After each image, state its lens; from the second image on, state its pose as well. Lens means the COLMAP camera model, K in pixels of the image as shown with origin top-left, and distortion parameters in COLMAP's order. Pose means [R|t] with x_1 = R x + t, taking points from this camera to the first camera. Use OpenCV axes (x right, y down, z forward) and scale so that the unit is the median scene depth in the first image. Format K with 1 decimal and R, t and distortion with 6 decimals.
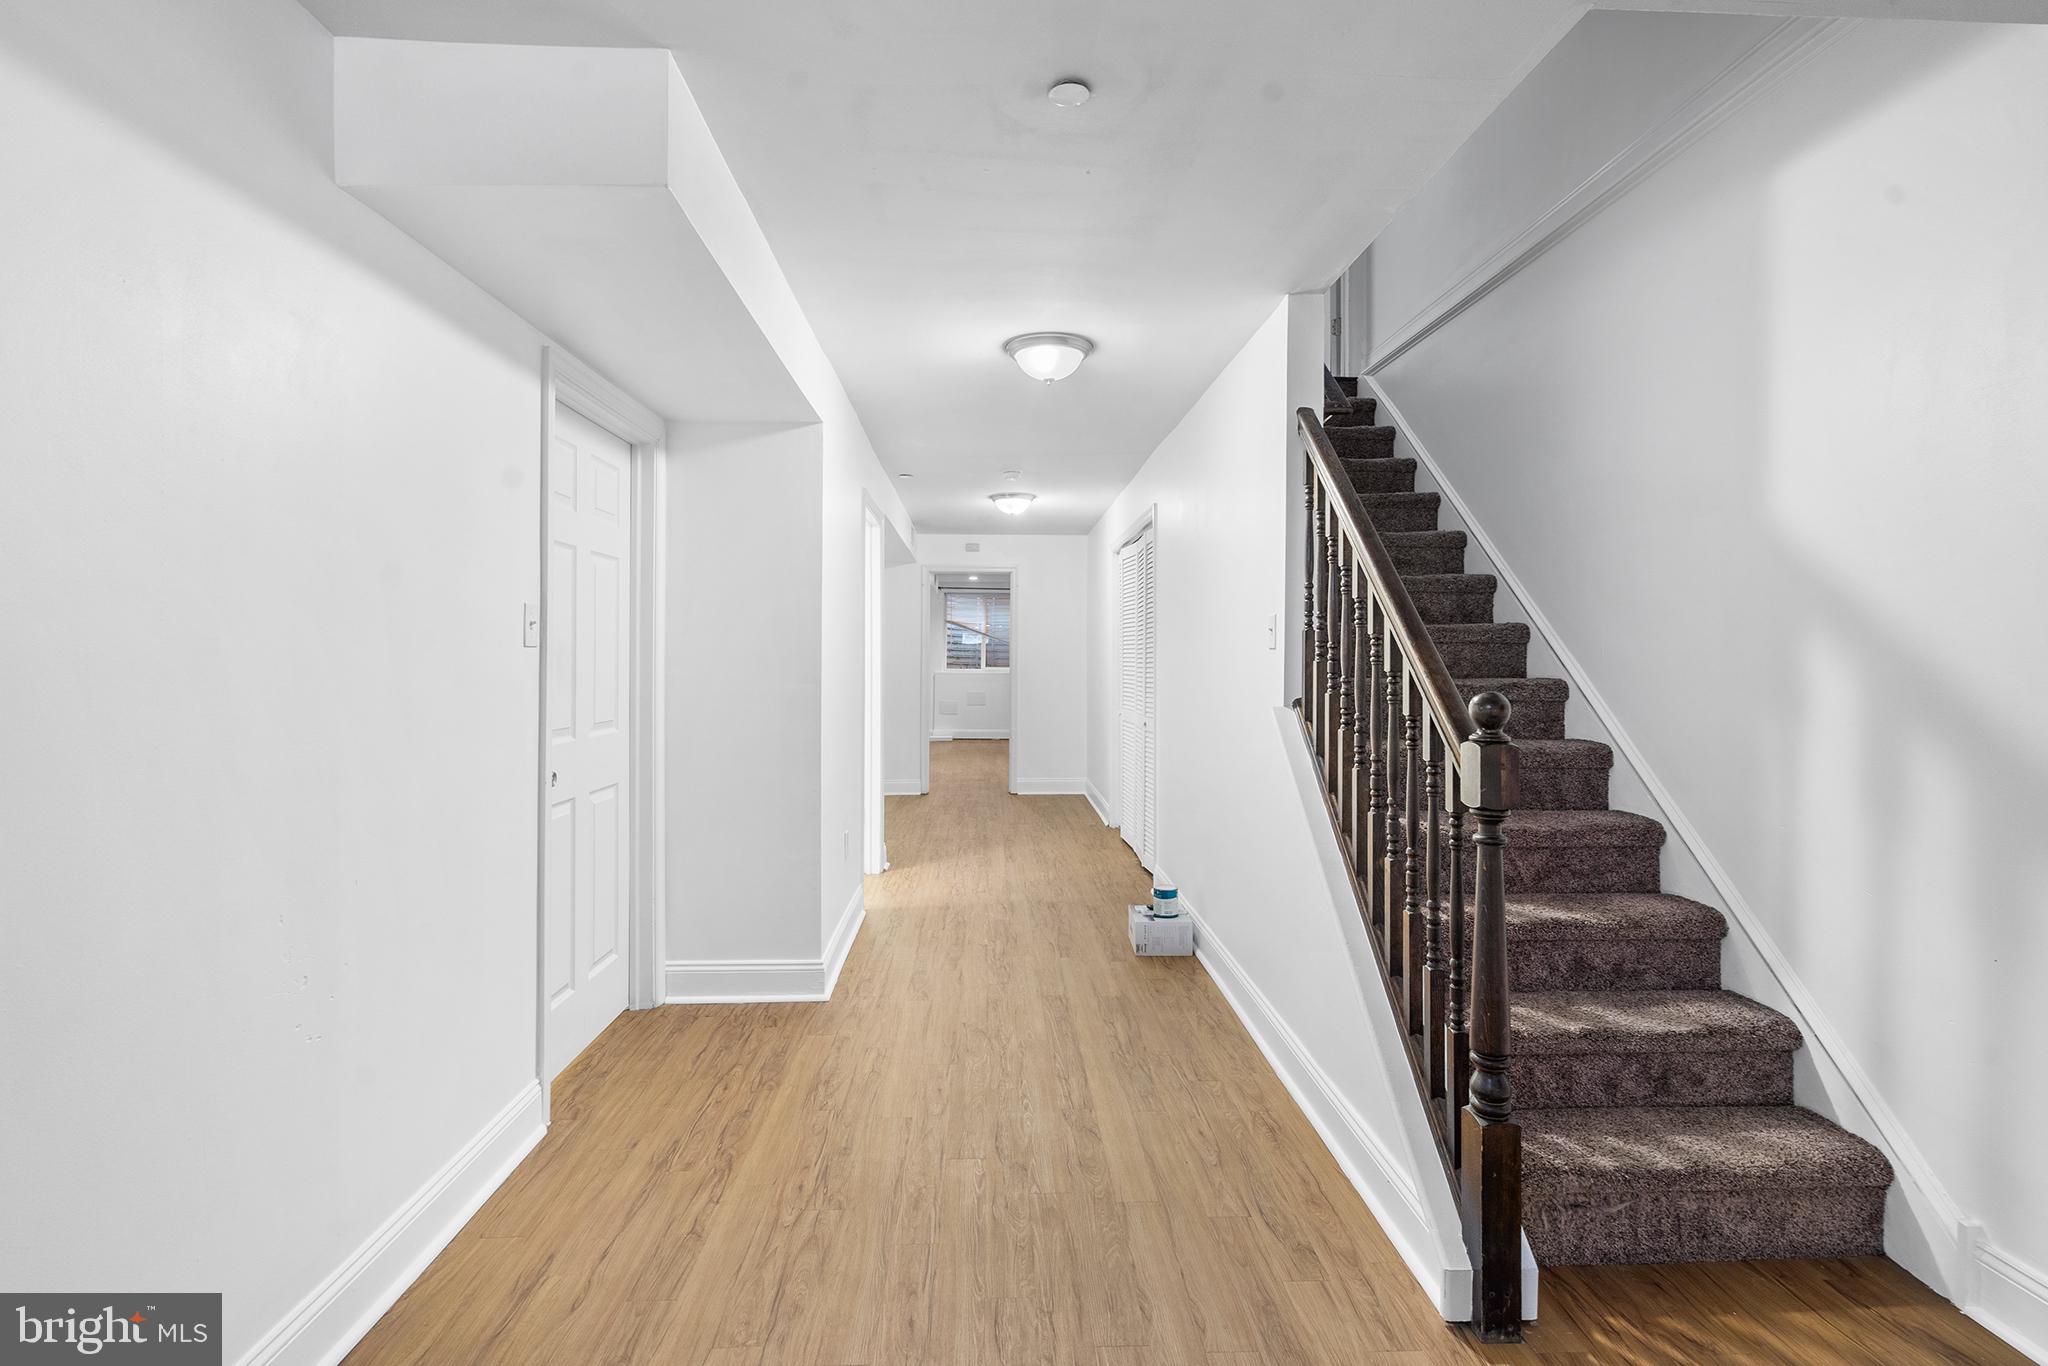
lens RADIAL K [[956.2, 0, 1025.0], [0, 956.2, 656.8], [0, 0, 1]] dist [-0.002561, 0.001330]
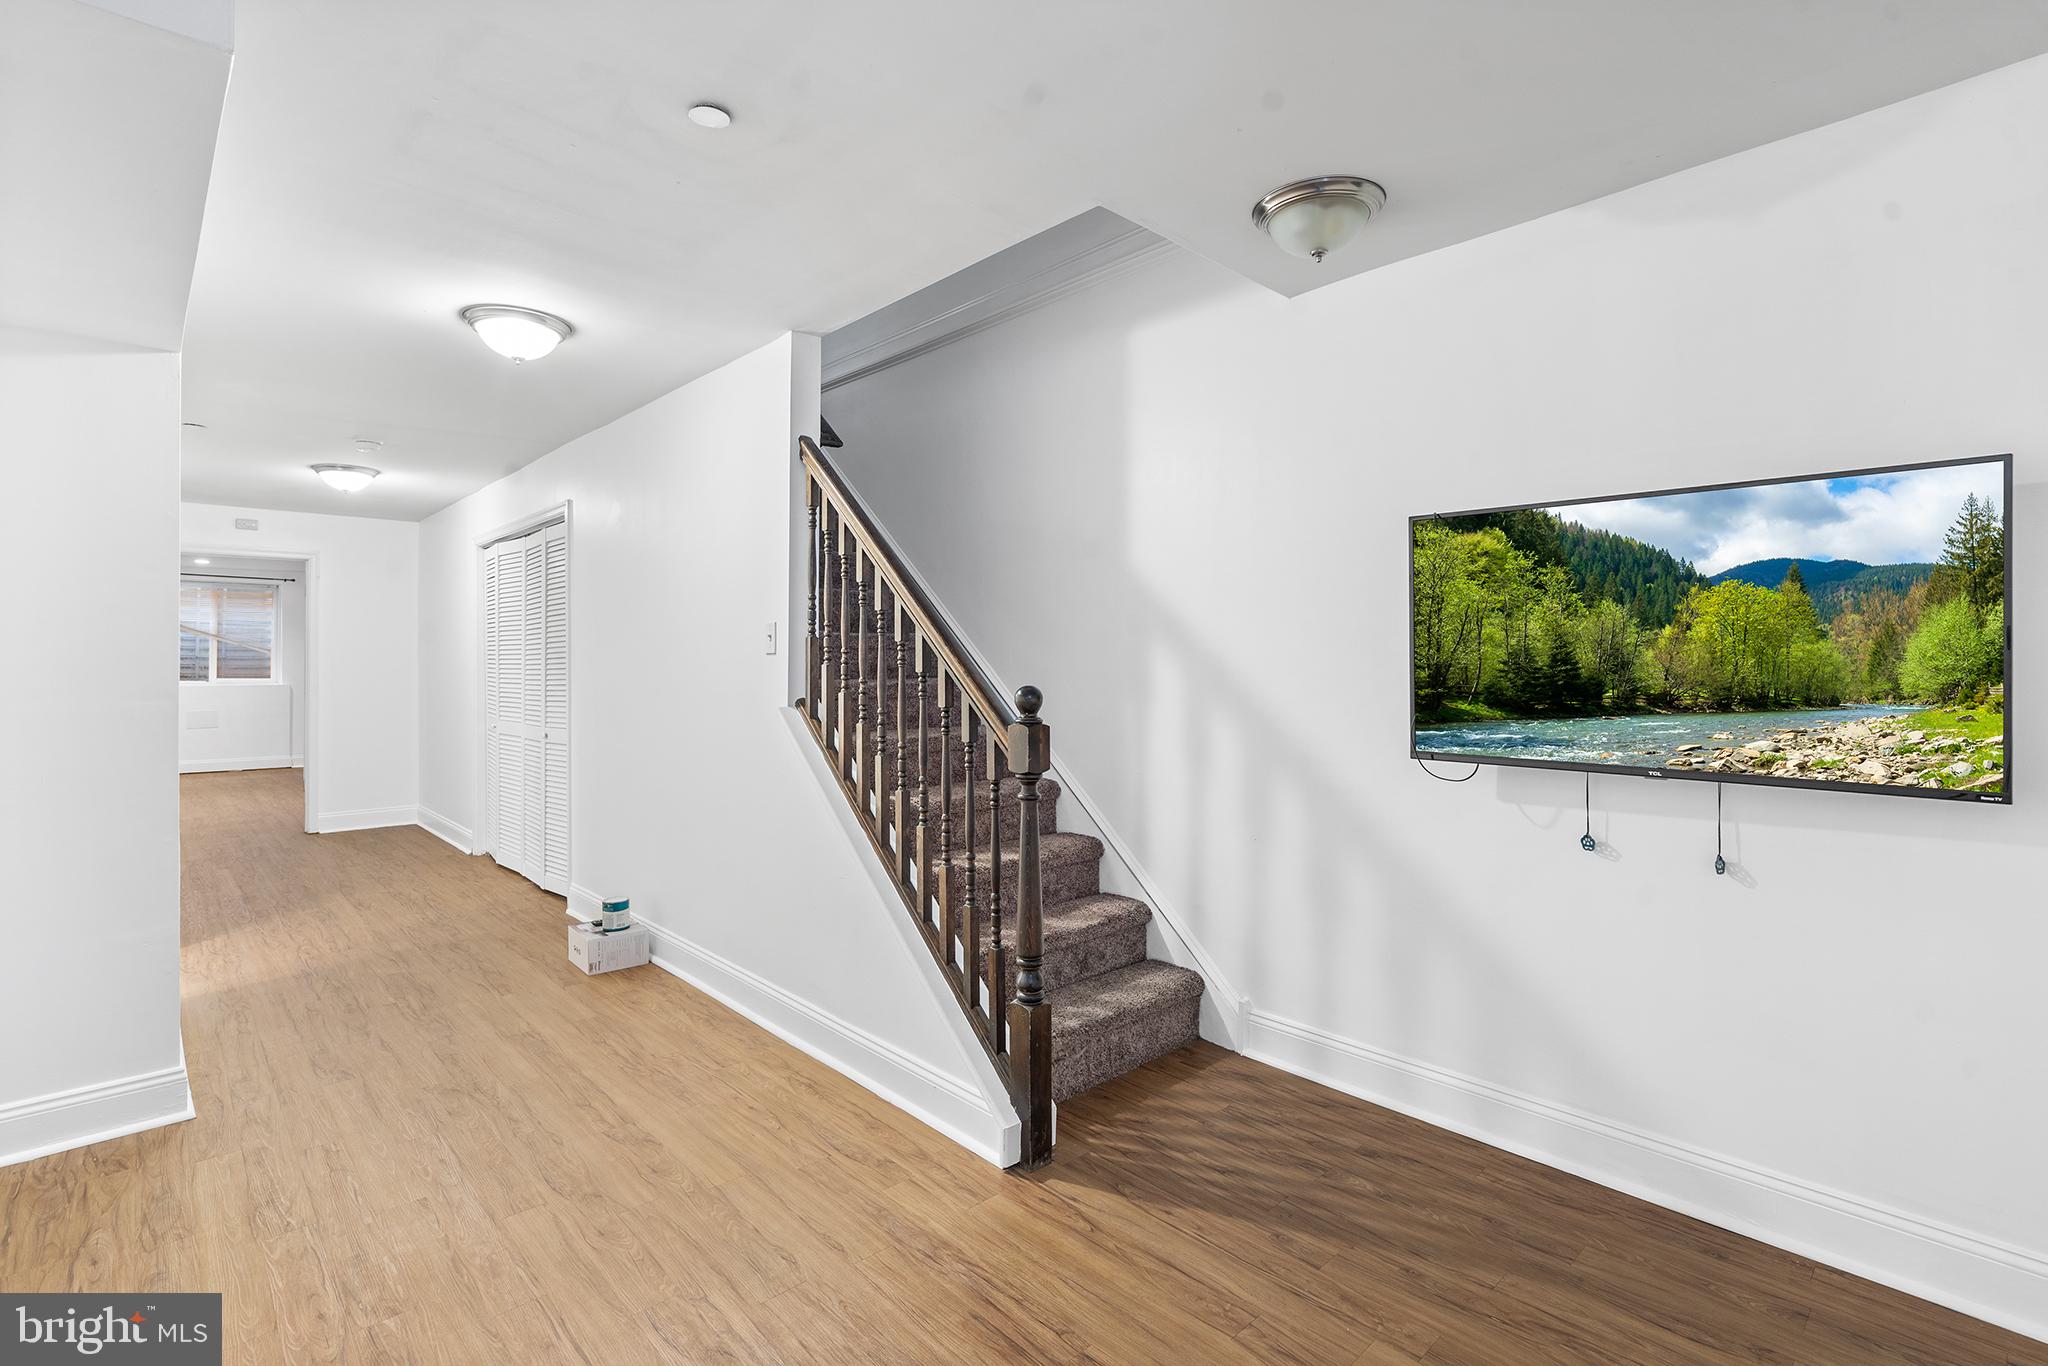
lens RADIAL K [[942.3, 0, 1029.2], [0, 942.3, 673.1], [0, 0, 1]] dist [-0.000416, 0.000869]
pose [[0.756796, -0.010343, 0.653570, -0.287489], [0.004176, 0.999931, 0.010988, 0.003640], [-0.653638, -0.005586, 0.756787, 0.006121]]
